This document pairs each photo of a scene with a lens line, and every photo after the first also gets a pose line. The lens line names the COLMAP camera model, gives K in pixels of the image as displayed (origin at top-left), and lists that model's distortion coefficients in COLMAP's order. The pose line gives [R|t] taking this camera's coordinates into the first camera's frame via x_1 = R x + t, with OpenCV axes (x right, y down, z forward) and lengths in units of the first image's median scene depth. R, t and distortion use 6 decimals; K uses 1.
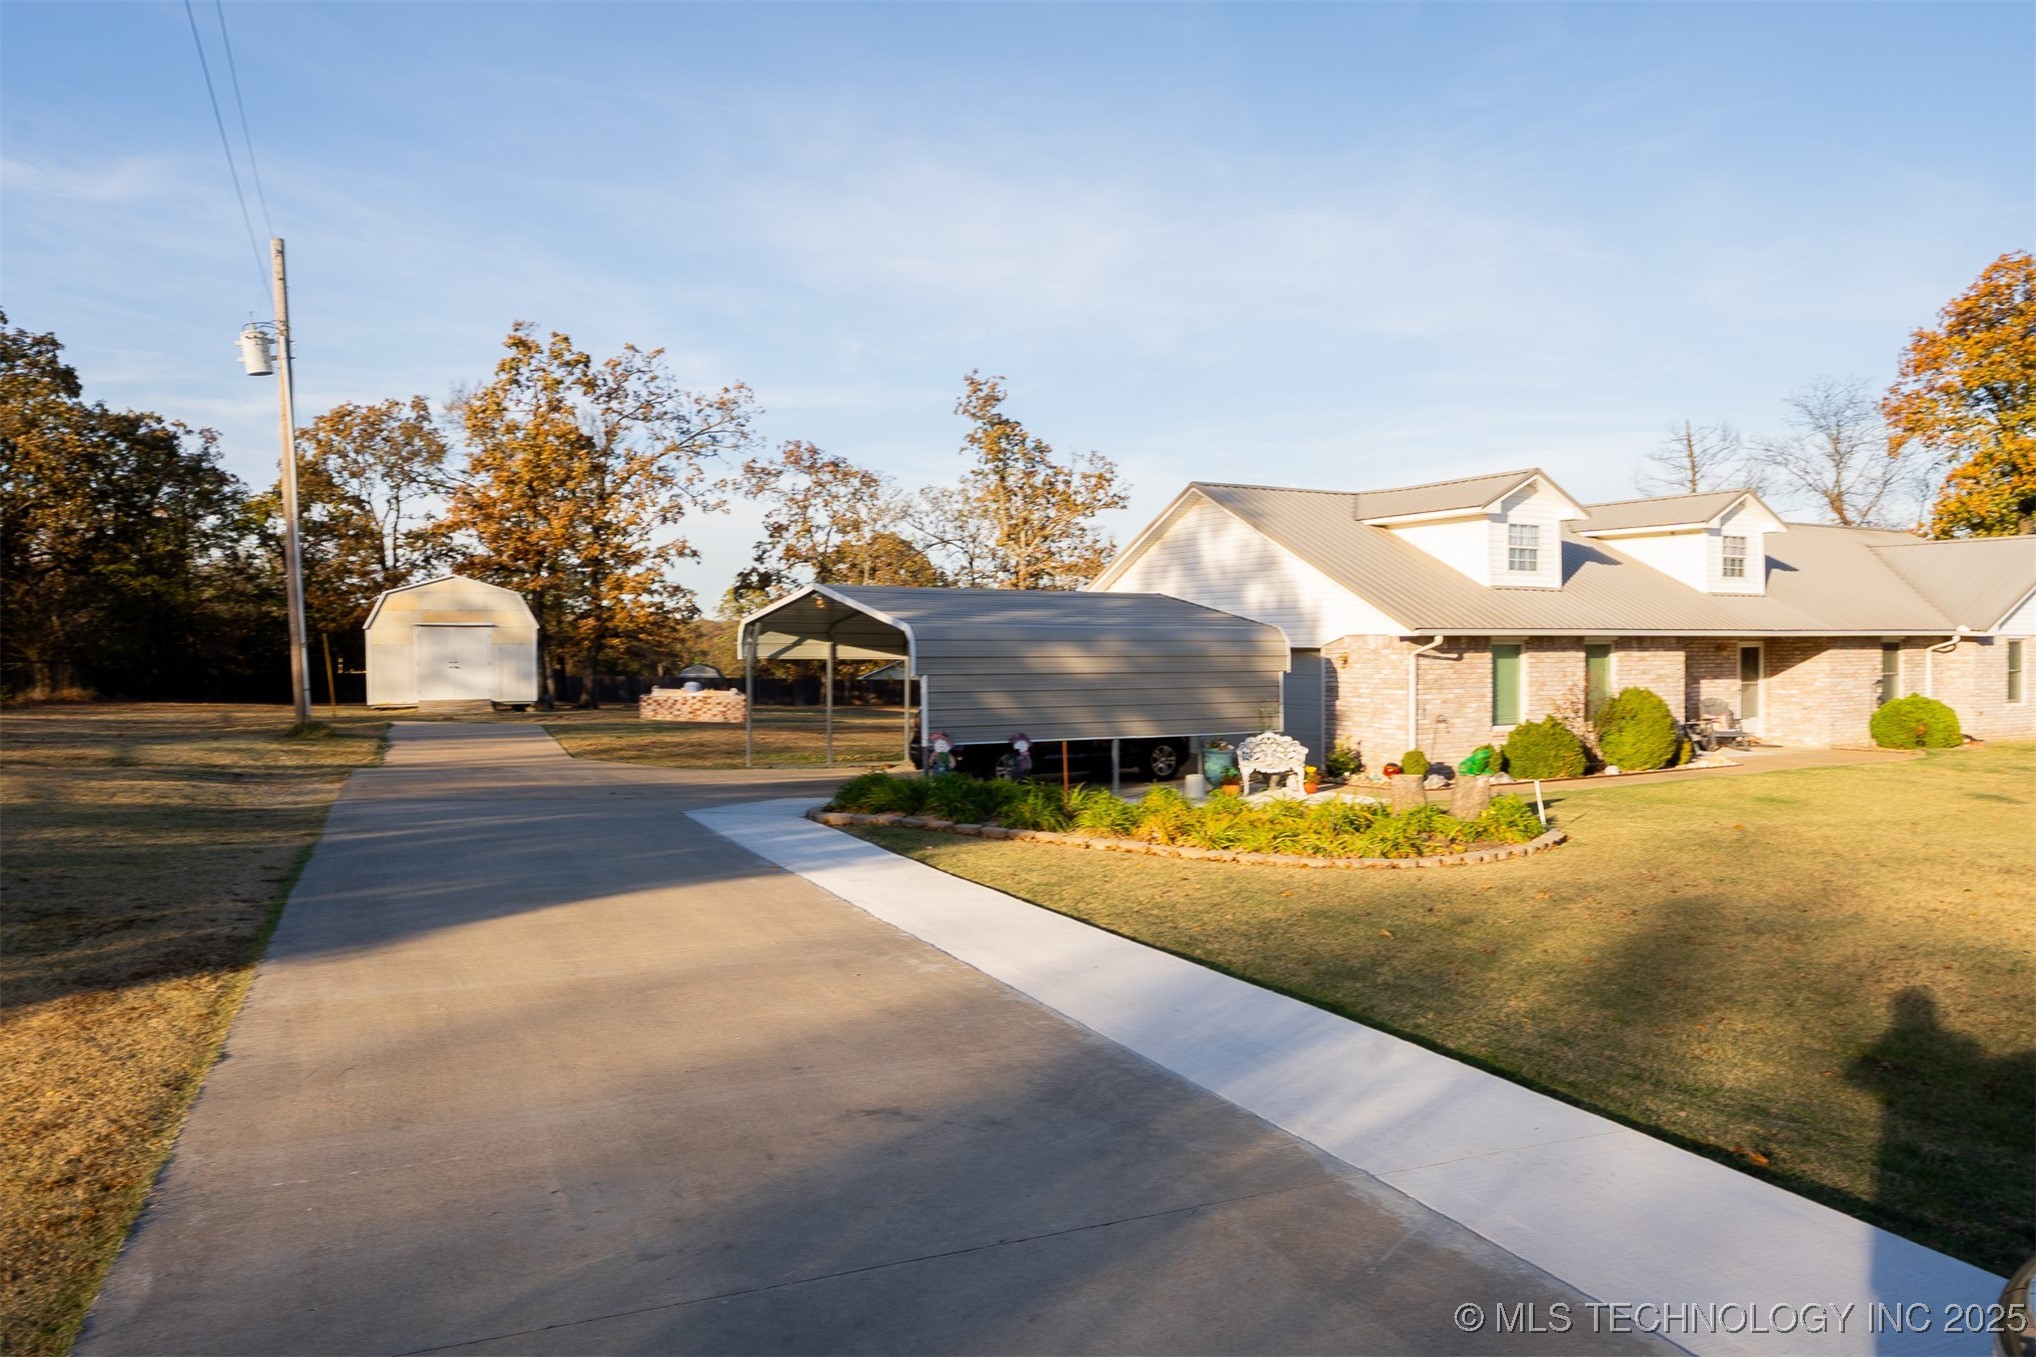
lens RADIAL K [[1418.1, 0, 1018.0], [0, 1418.1, 678.5], [0, 0, 1]] dist [-0.000595, -0.003860]
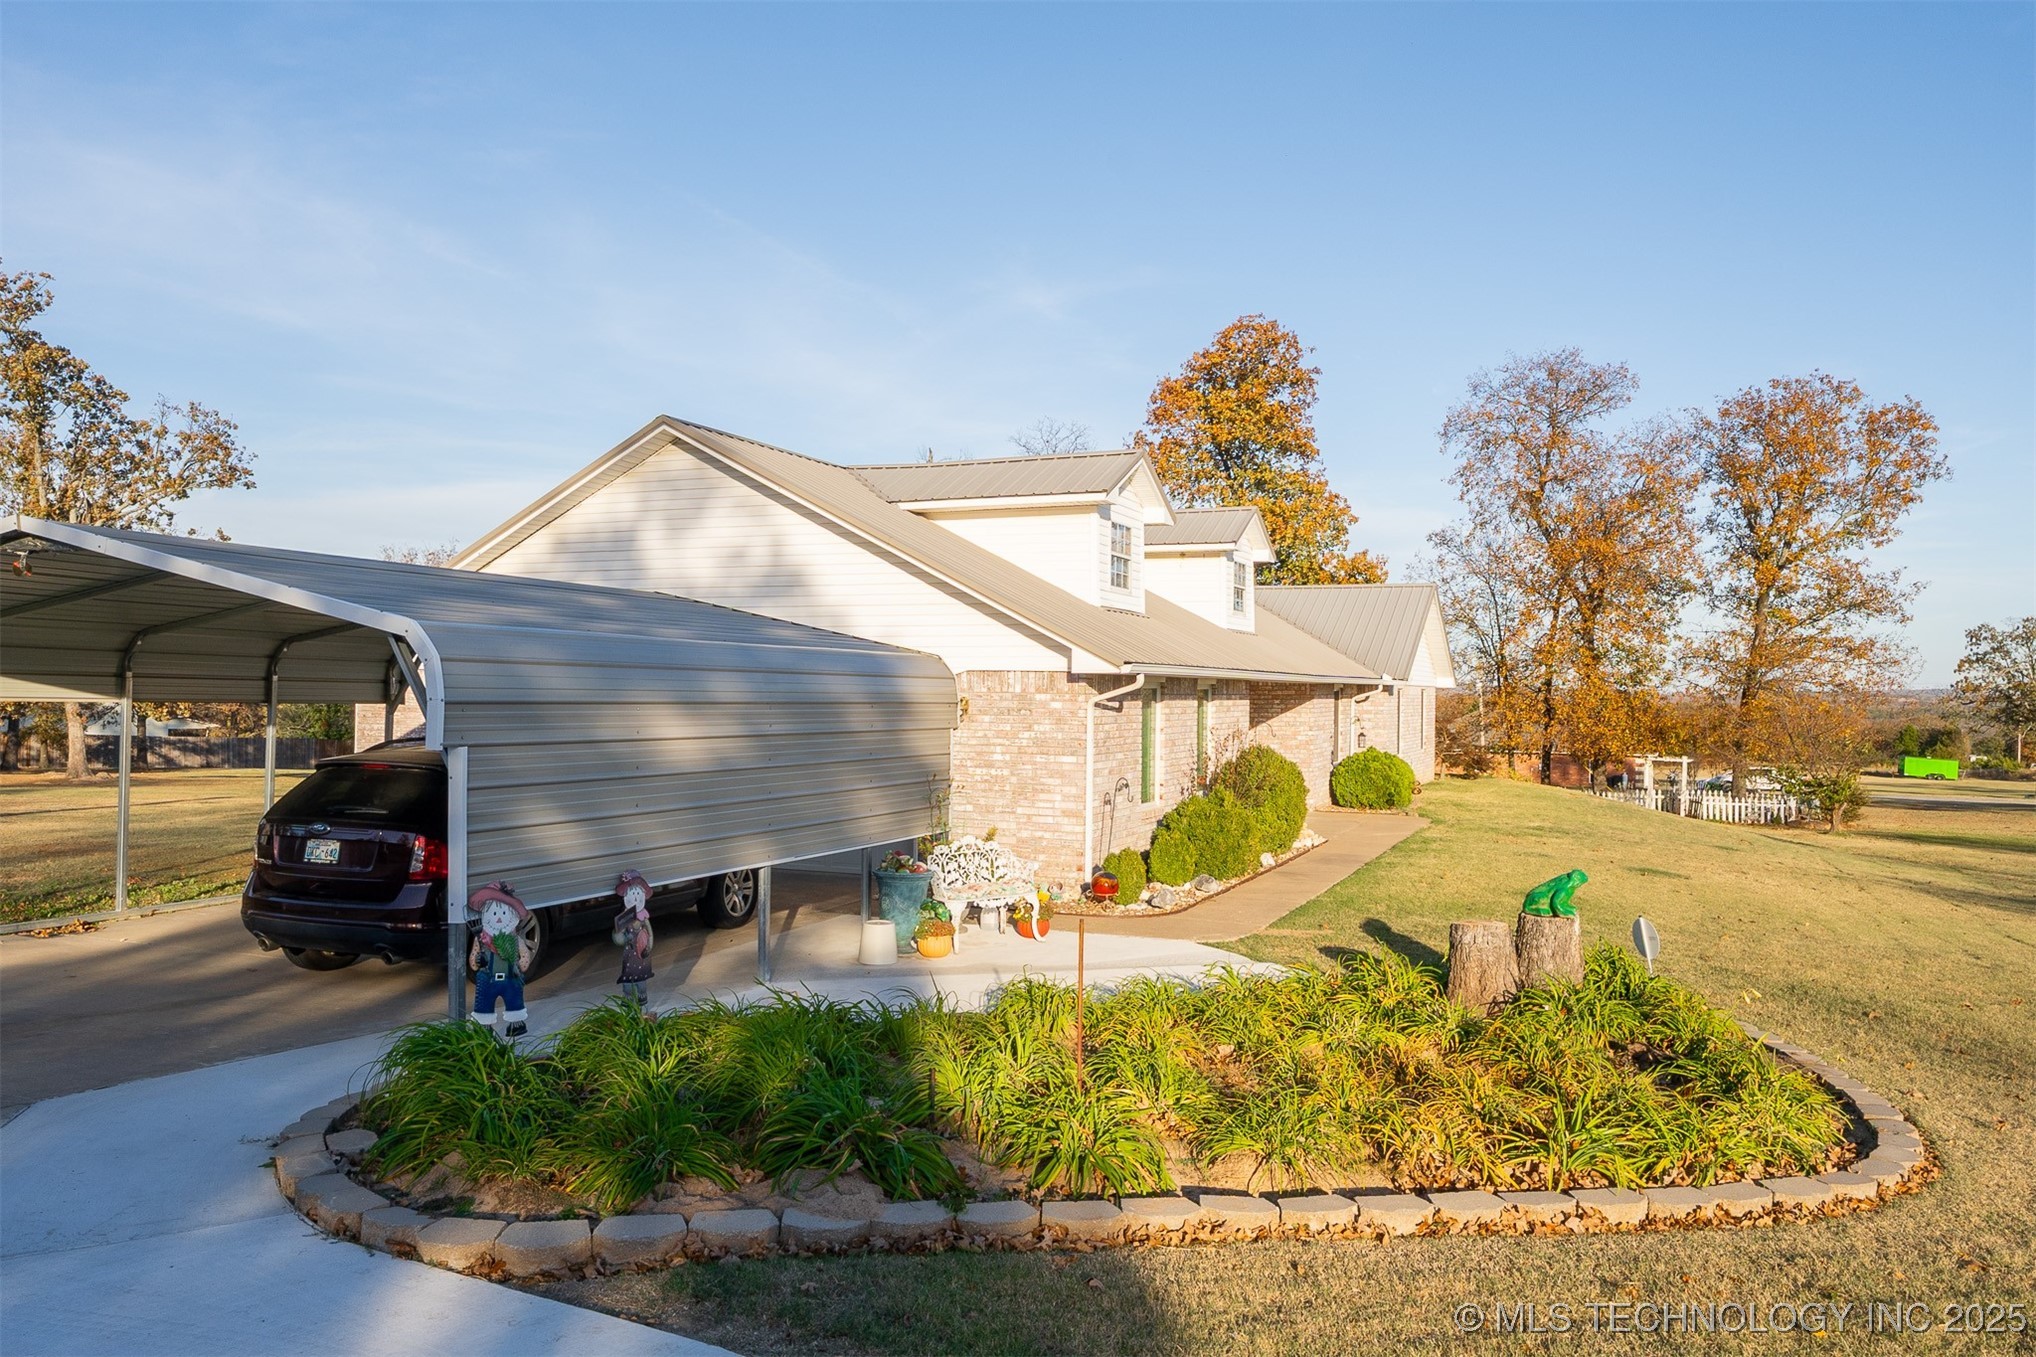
lens RADIAL K [[1502.9, 0, 1018.0], [0, 1502.9, 678.5], [0, 0, 1]] dist [-0.000065, -0.002046]
pose [[0.805017, 0.015173, 0.593058, -0.124291], [0.002049, 0.999596, -0.028356, -0.006269], [-0.593248, 0.024042, 0.804661, 0.354984]]
